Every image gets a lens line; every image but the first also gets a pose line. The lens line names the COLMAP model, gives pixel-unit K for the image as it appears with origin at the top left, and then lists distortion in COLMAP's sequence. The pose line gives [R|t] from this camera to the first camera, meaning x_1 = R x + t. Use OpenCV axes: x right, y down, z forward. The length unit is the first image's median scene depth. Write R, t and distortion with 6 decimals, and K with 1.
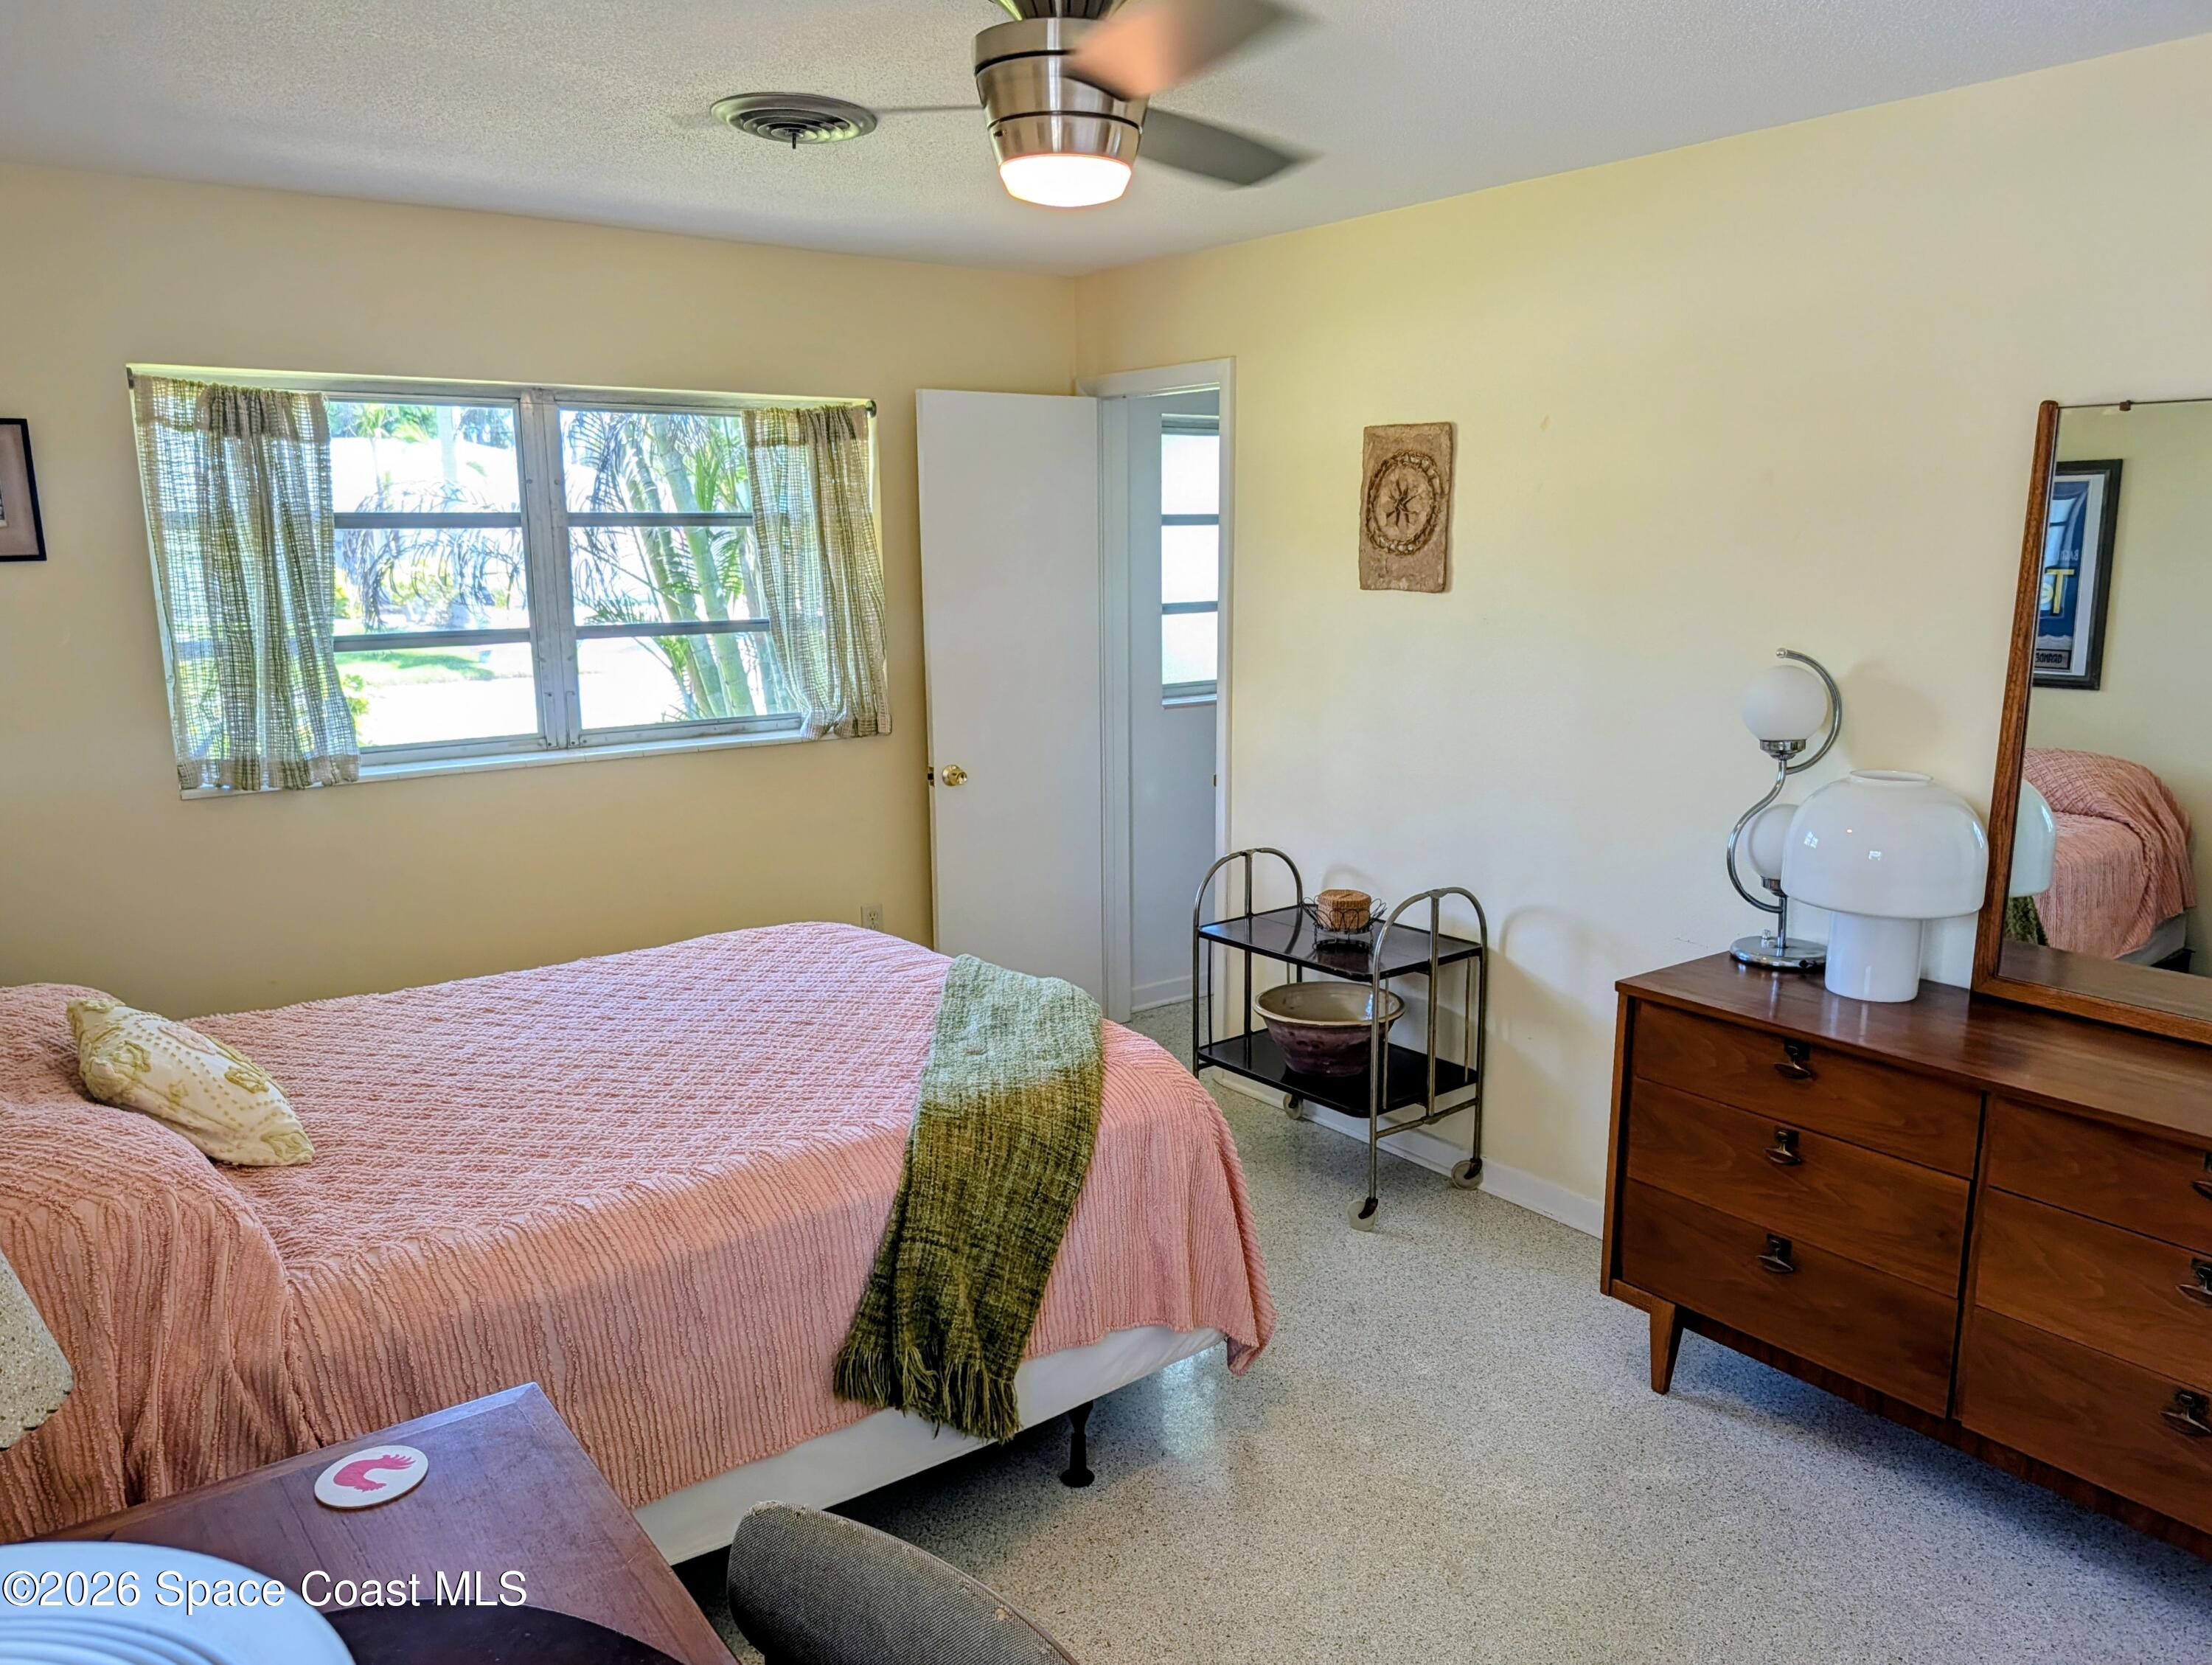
lens RADIAL K [[1606.4, 0, 1106.0], [0, 1606.4, 832.5], [0, 0, 1]] dist [-0.001091, -0.003922]
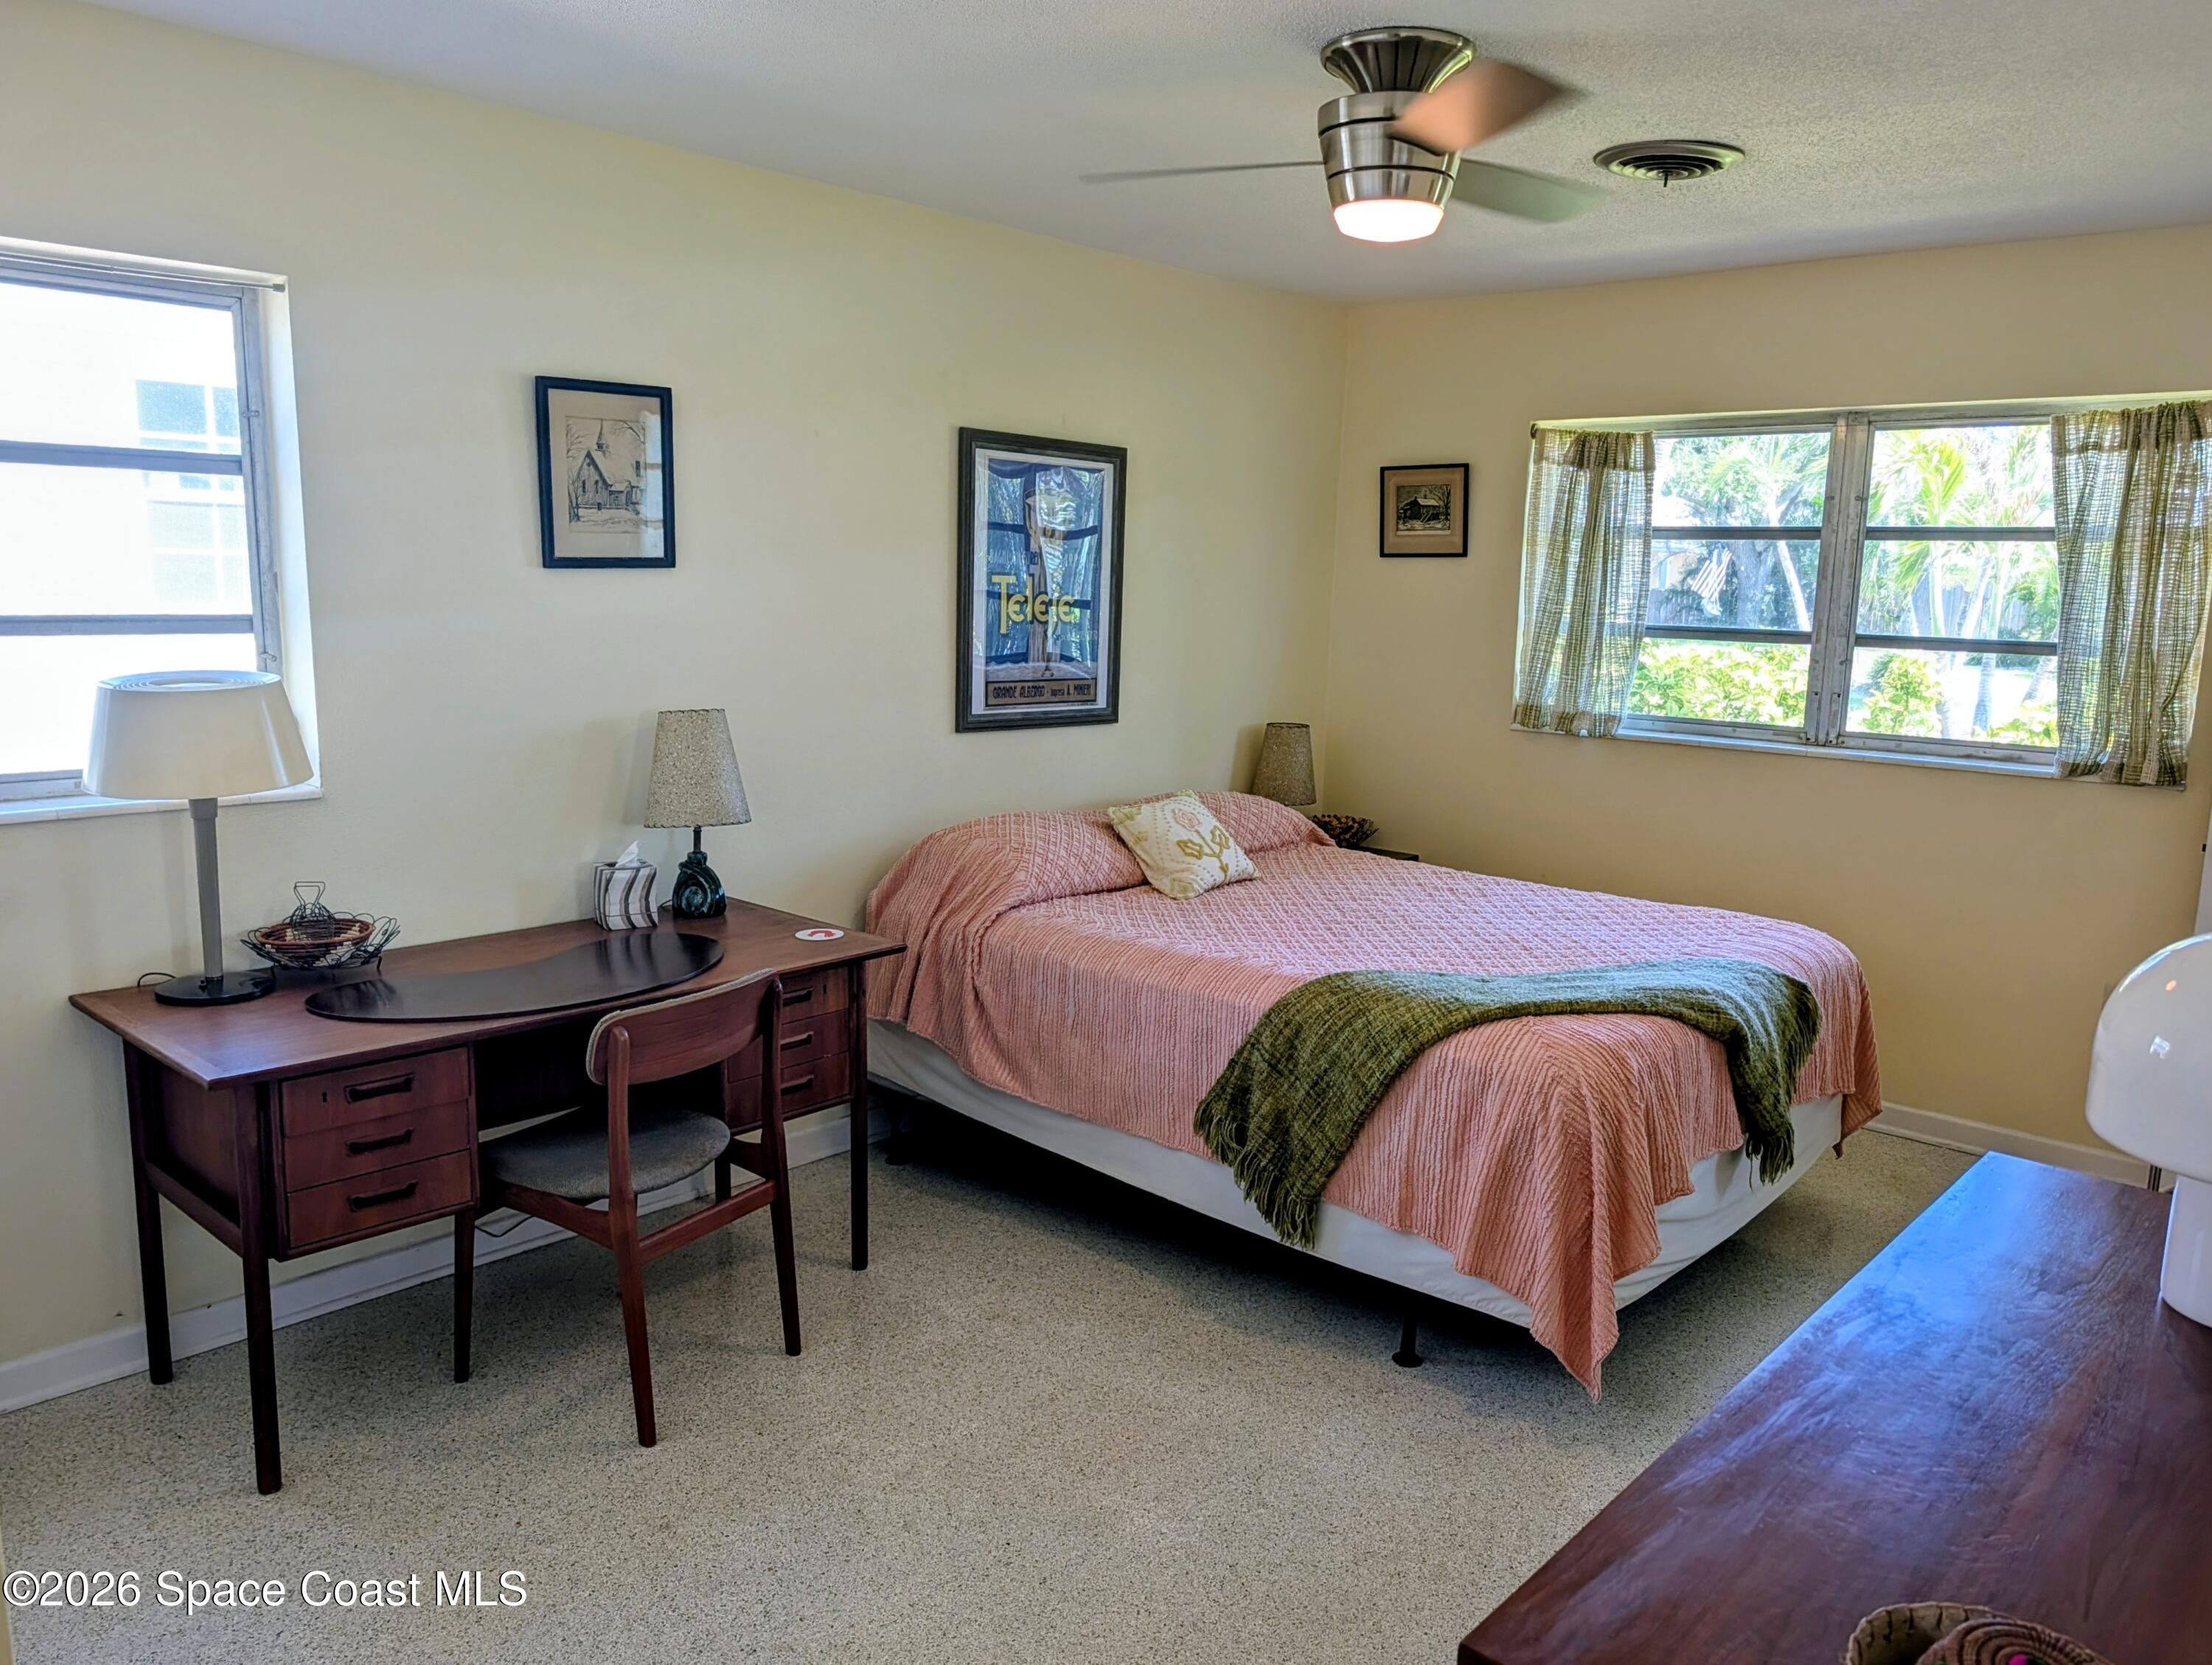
lens RADIAL K [[1606.4, 0, 1106.0], [0, 1606.4, 832.5], [0, 0, 1]] dist [-0.001091, -0.003922]
pose [[0.191545, 0.169573, -0.966724, 0.699858], [-0.206295, 0.969915, 0.129258, -0.040407], [0.959559, 0.174671, 0.220764, 0.354398]]
